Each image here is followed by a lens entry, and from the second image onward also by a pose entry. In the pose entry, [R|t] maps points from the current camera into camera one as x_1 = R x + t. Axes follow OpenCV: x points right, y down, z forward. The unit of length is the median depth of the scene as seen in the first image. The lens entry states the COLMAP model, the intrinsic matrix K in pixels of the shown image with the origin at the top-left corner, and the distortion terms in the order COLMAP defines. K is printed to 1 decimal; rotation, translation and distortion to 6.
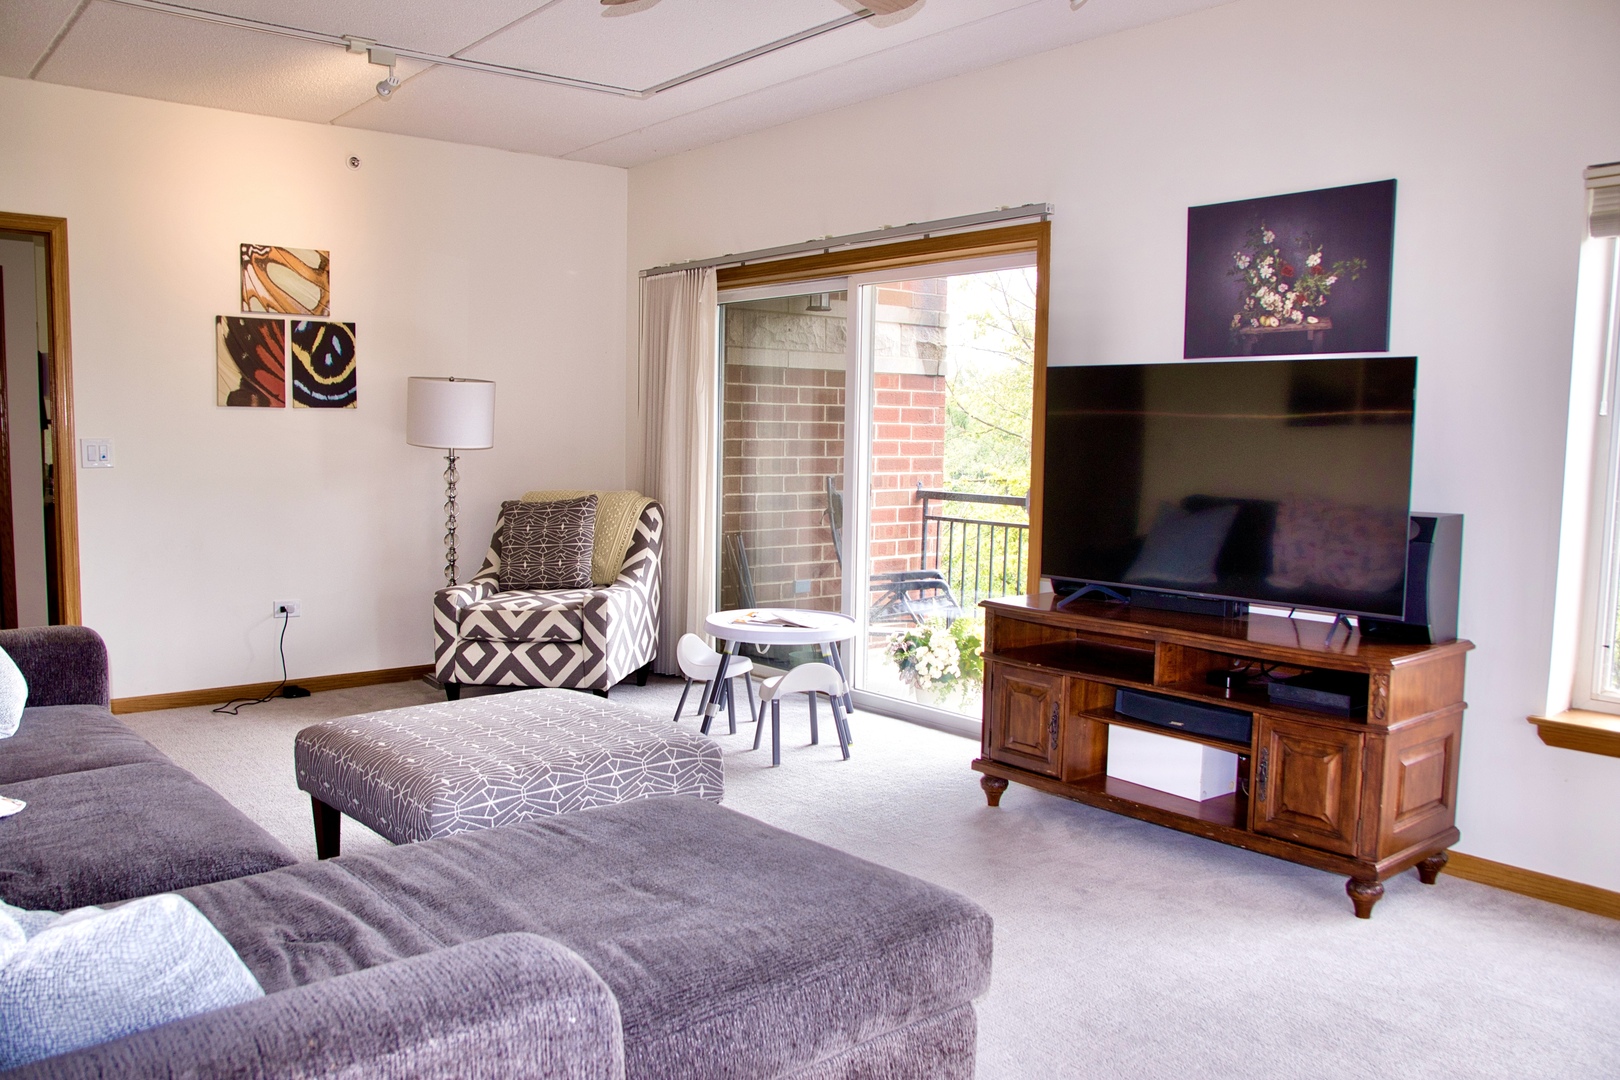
lens RADIAL K [[1288.8, 0, 797.5], [0, 1288.8, 552.0], [0, 0, 1]] dist [-0.125642, 0.109190]
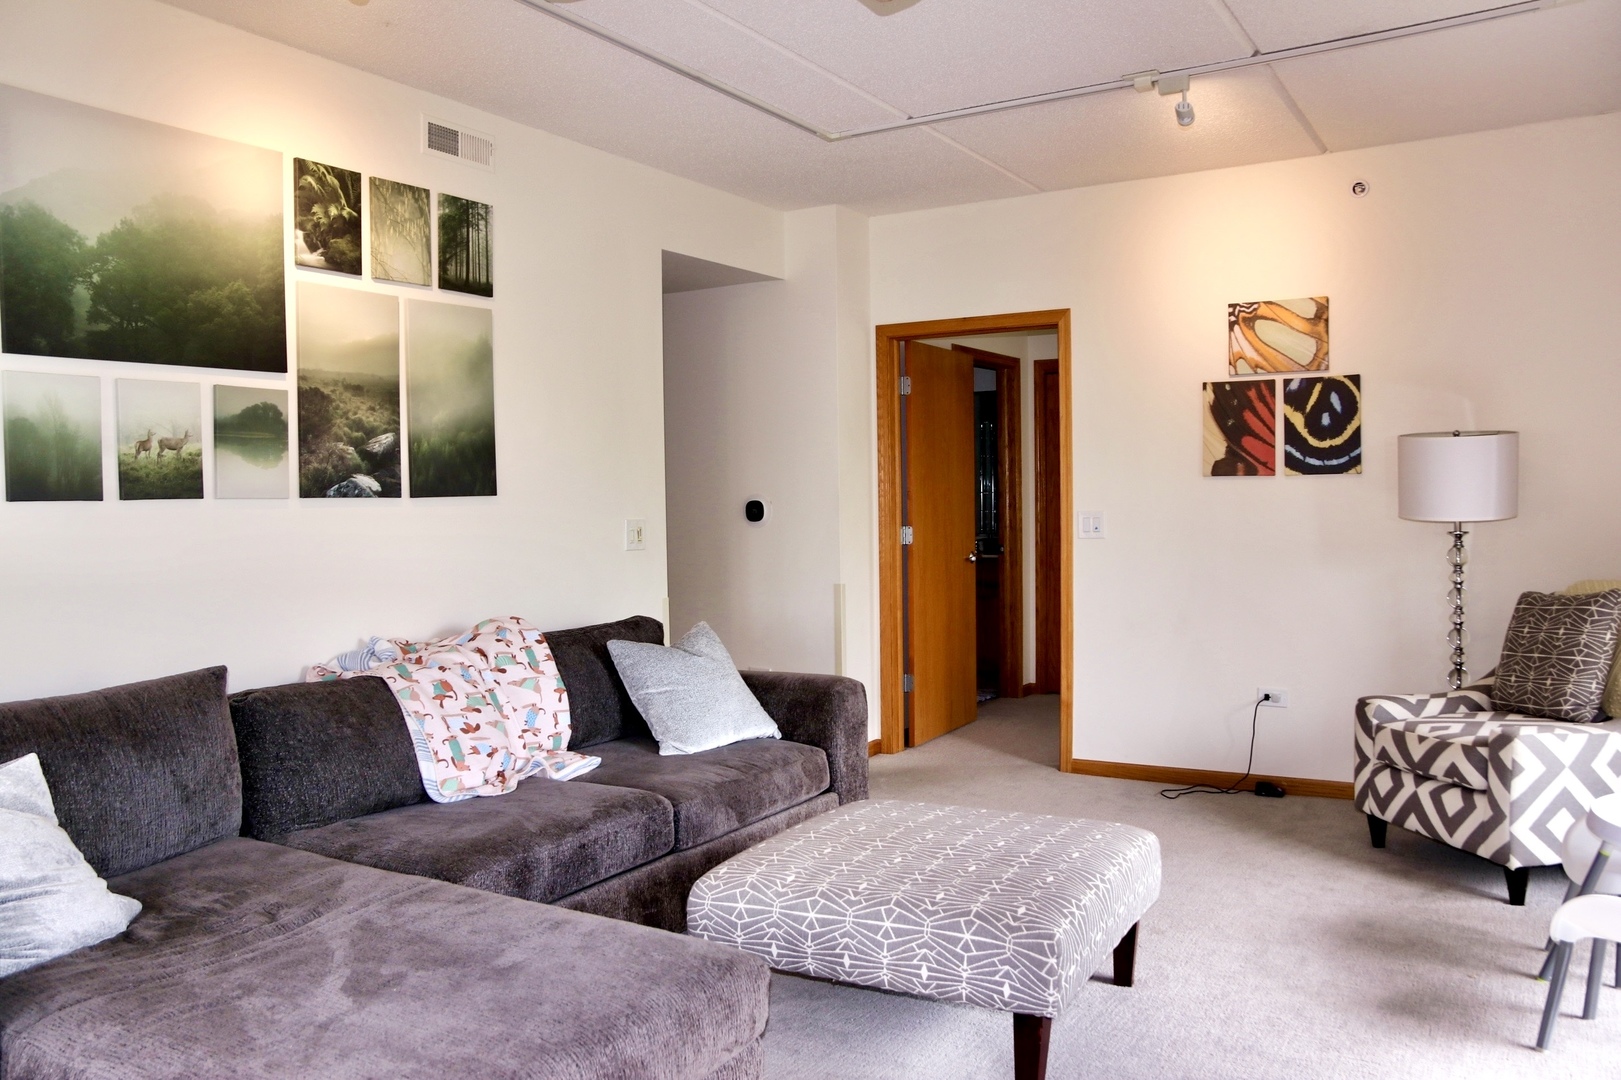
lens RADIAL K [[1289.6, 0, 798.0], [0, 1289.6, 552.1], [0, 0, 1]] dist [-0.125642, 0.109190]
pose [[0.310187, 0.021609, -0.950430, 0.365040], [-0.070058, 0.997543, -0.000184, -0.036158], [0.948091, 0.066642, 0.310939, 0.404398]]
